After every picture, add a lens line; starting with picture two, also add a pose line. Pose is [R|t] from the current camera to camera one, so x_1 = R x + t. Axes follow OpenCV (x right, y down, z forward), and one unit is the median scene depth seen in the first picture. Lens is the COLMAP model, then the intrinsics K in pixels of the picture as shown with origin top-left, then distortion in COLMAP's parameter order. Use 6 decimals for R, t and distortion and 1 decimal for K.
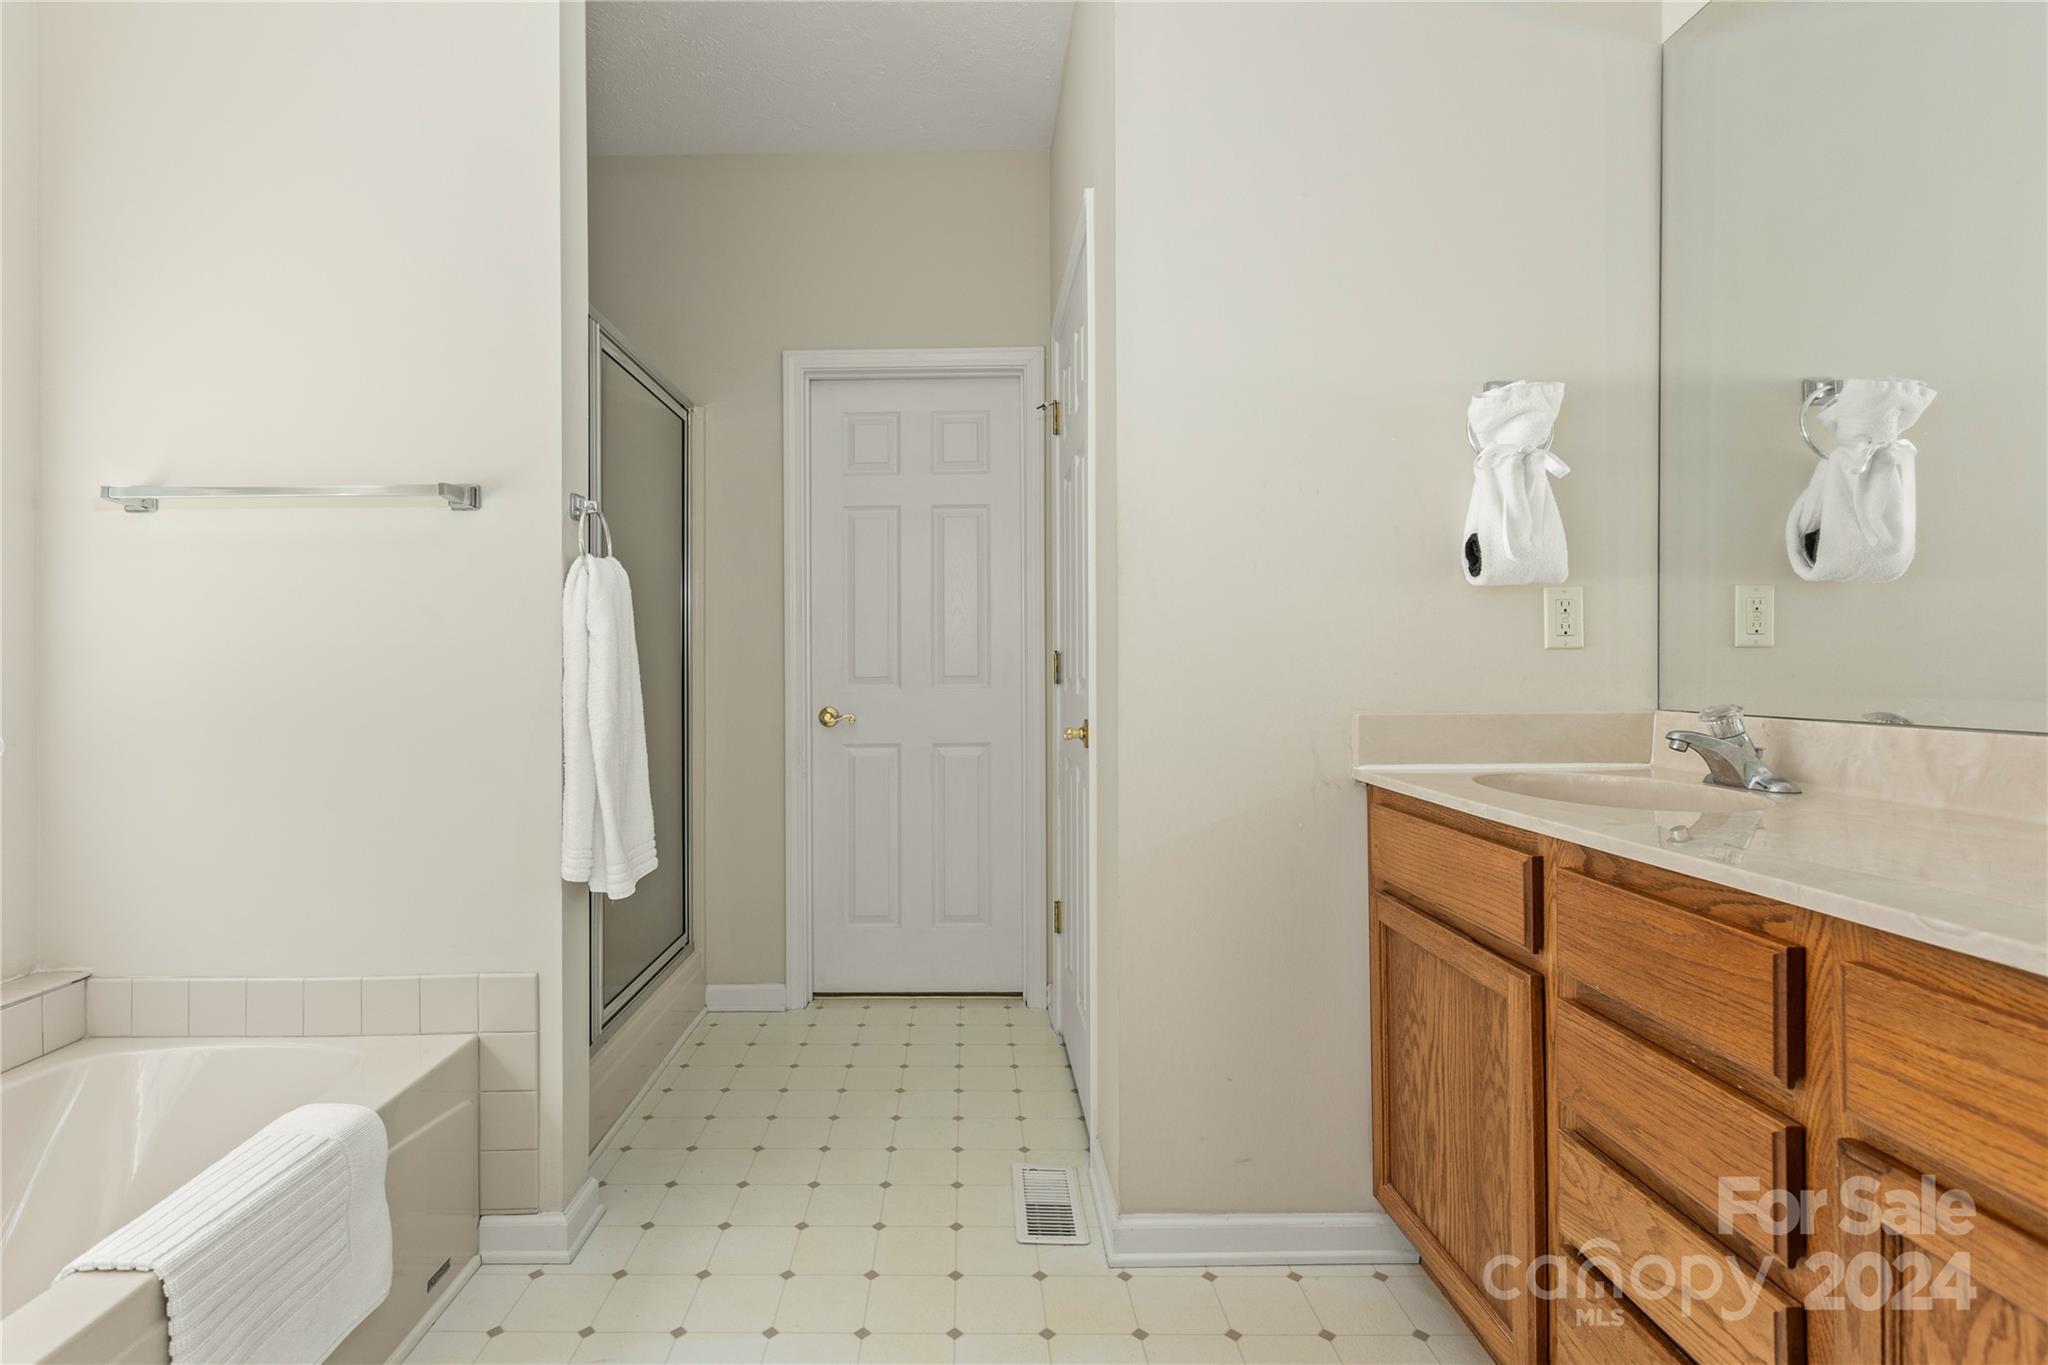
lens RADIAL K [[956.2, 0, 1018.2], [0, 956.2, 676.1], [0, 0, 1]] dist [0.003820, -0.000800]
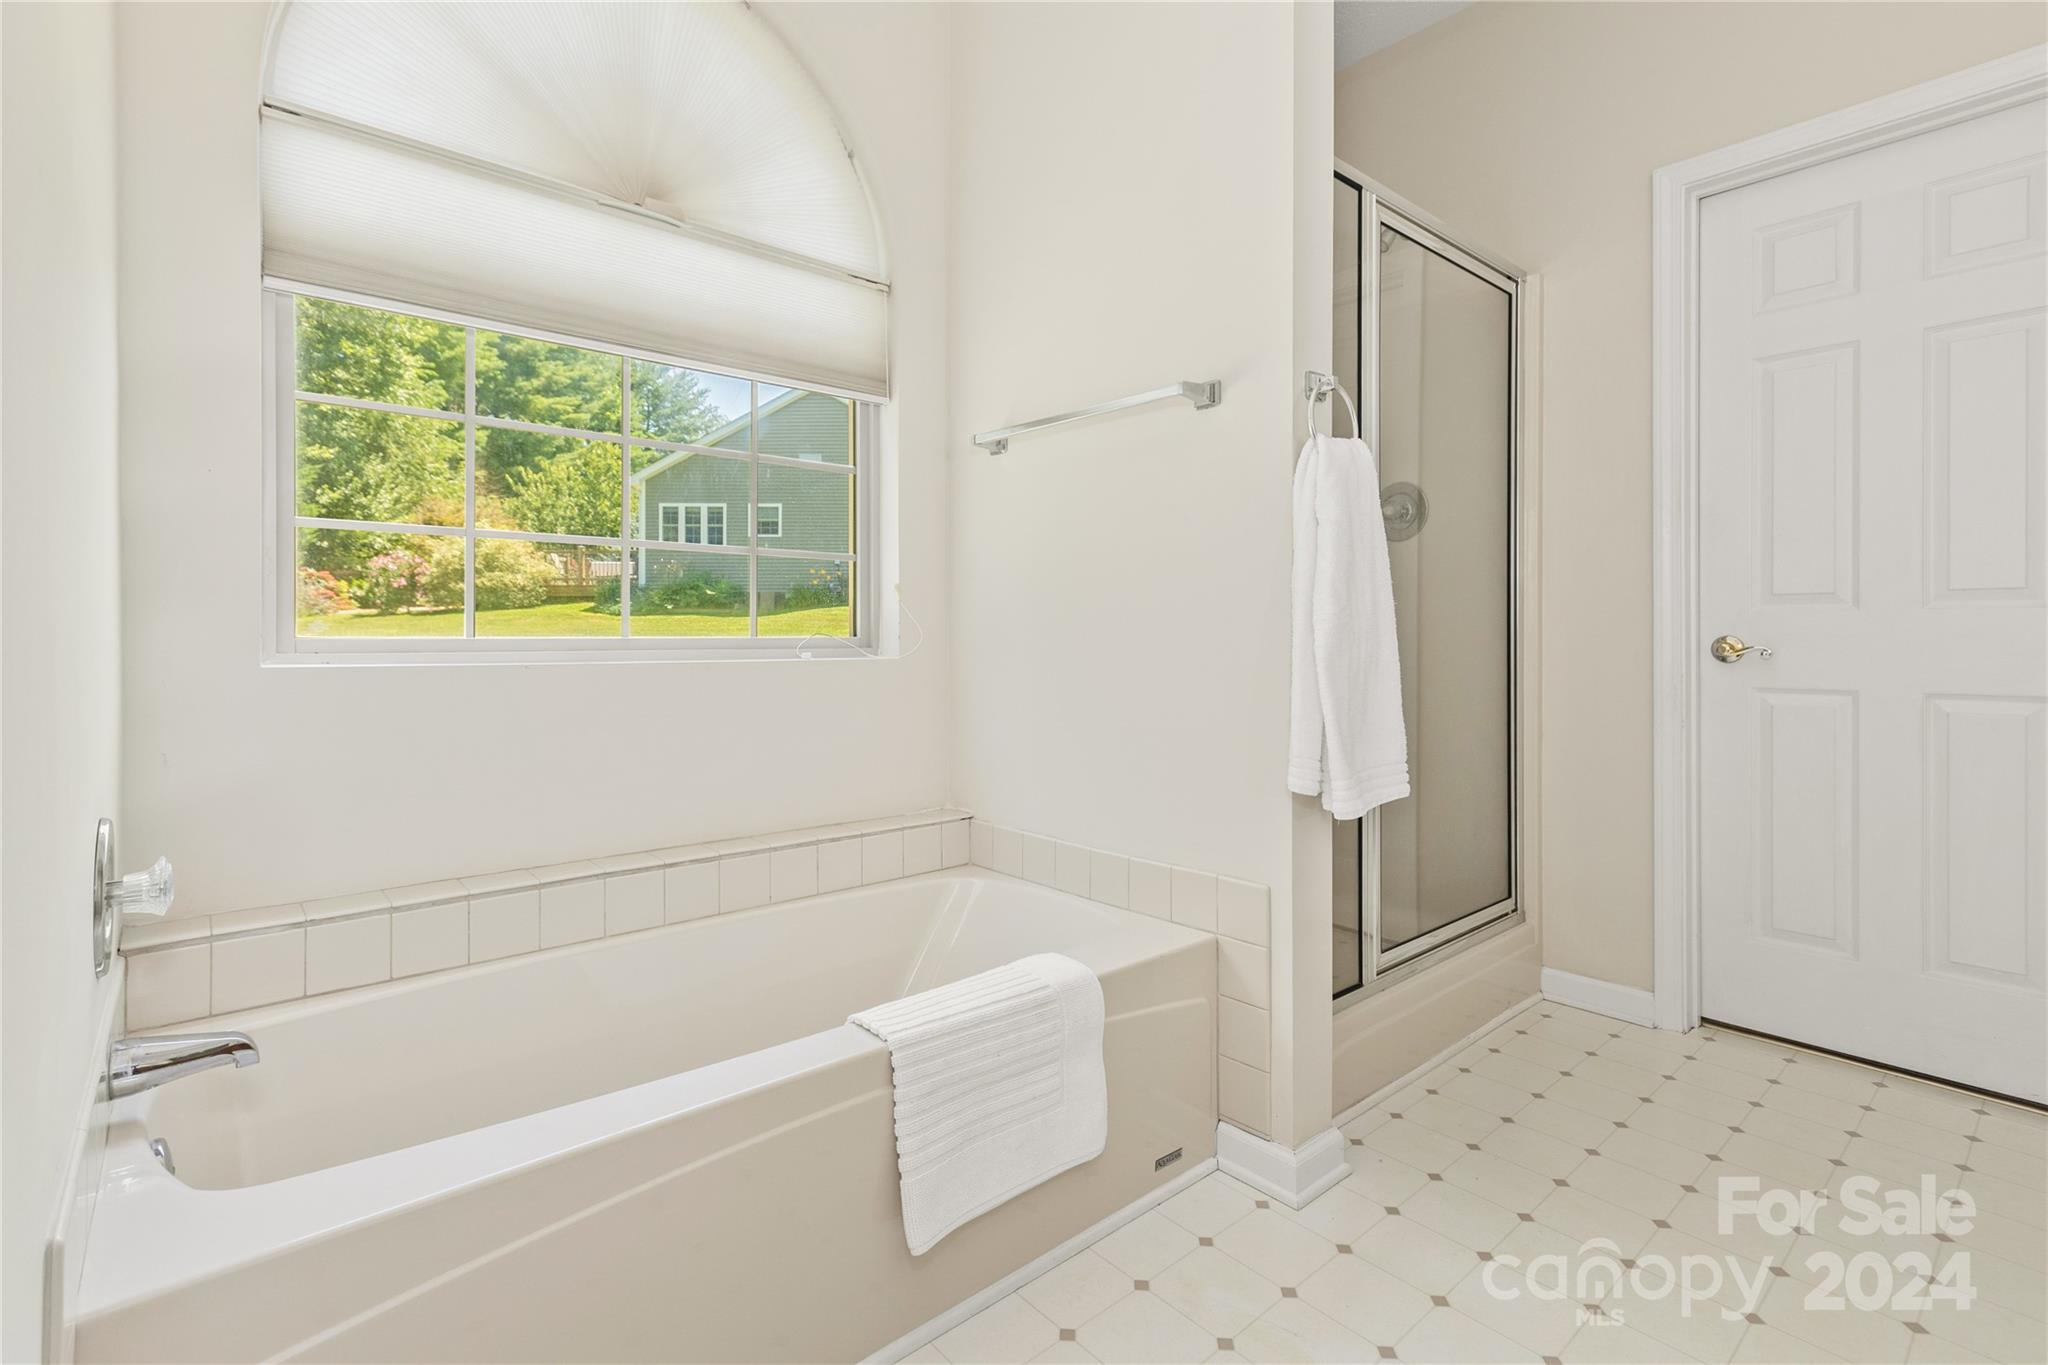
lens RADIAL K [[956.2, 0, 1034.7], [0, 956.2, 651.2], [0, 0, 1]] dist [0.003820, -0.000800]
pose [[0.621283, 0.002121, -0.783583, 0.091802], [0.003378, 0.999980, 0.005385, 0.073120], [0.783579, -0.005992, 0.621263, 0.237538]]
